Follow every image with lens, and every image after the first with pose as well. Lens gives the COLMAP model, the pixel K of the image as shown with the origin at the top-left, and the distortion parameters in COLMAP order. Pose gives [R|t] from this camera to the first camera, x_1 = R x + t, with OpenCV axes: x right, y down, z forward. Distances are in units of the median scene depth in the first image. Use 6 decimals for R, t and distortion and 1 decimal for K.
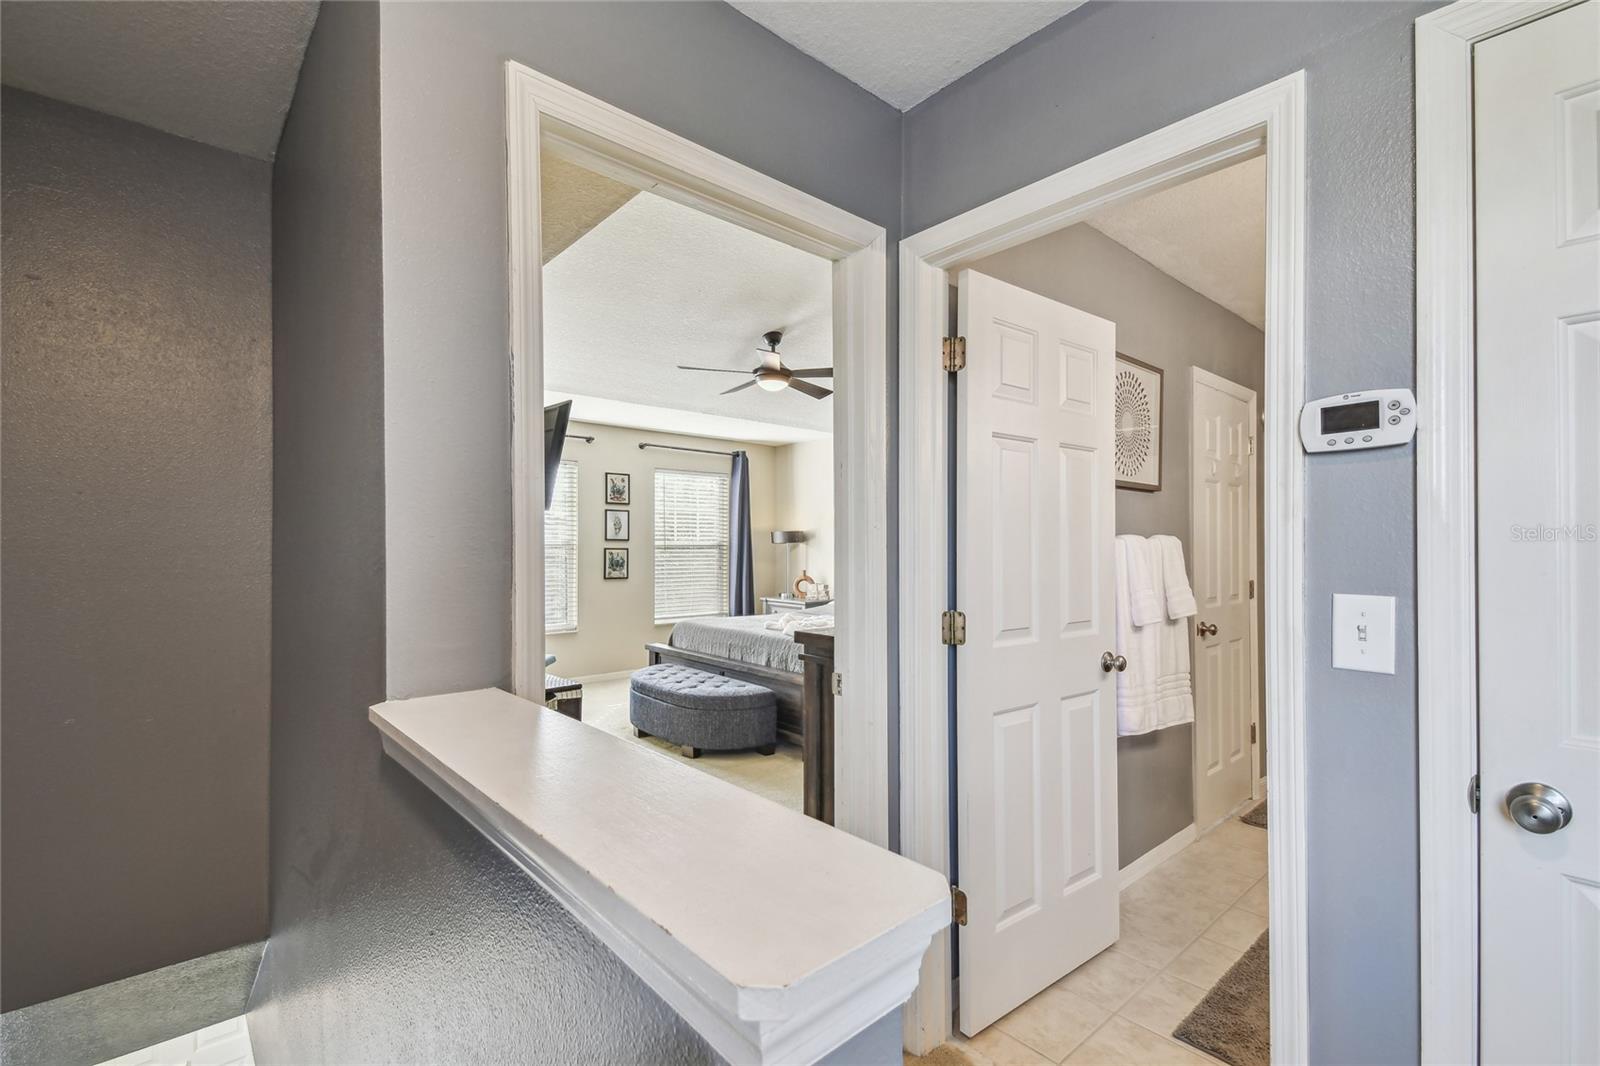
lens RADIAL K [[705.2, 0, 798.2], [0, 705.2, 539.9], [0, 0, 1]] dist [0.041233, -0.020350]
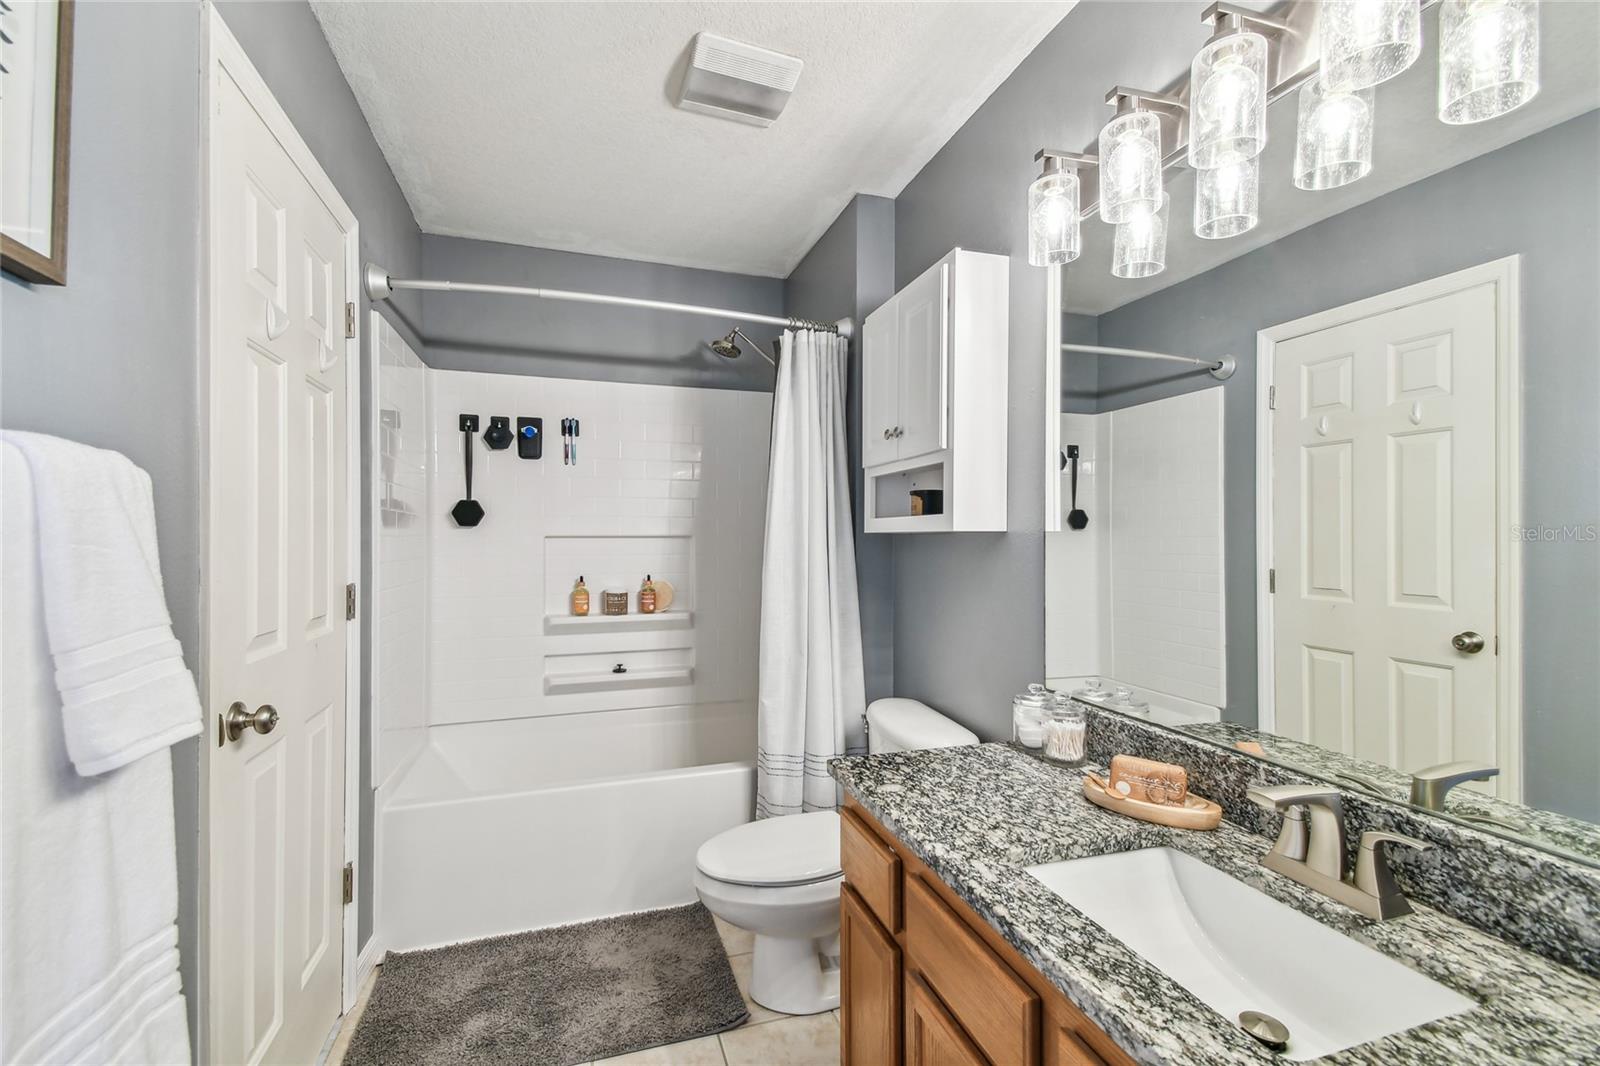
lens RADIAL K [[705.2, 0, 801.9], [0, 705.2, 534.9], [0, 0, 1]] dist [0.041233, -0.020350]
pose [[0.395862, 0.002678, 0.918306, 0.452789], [-0.008490, 0.999964, 0.000744, 0.029759], [-0.918271, -0.008091, 0.395870, 0.773905]]
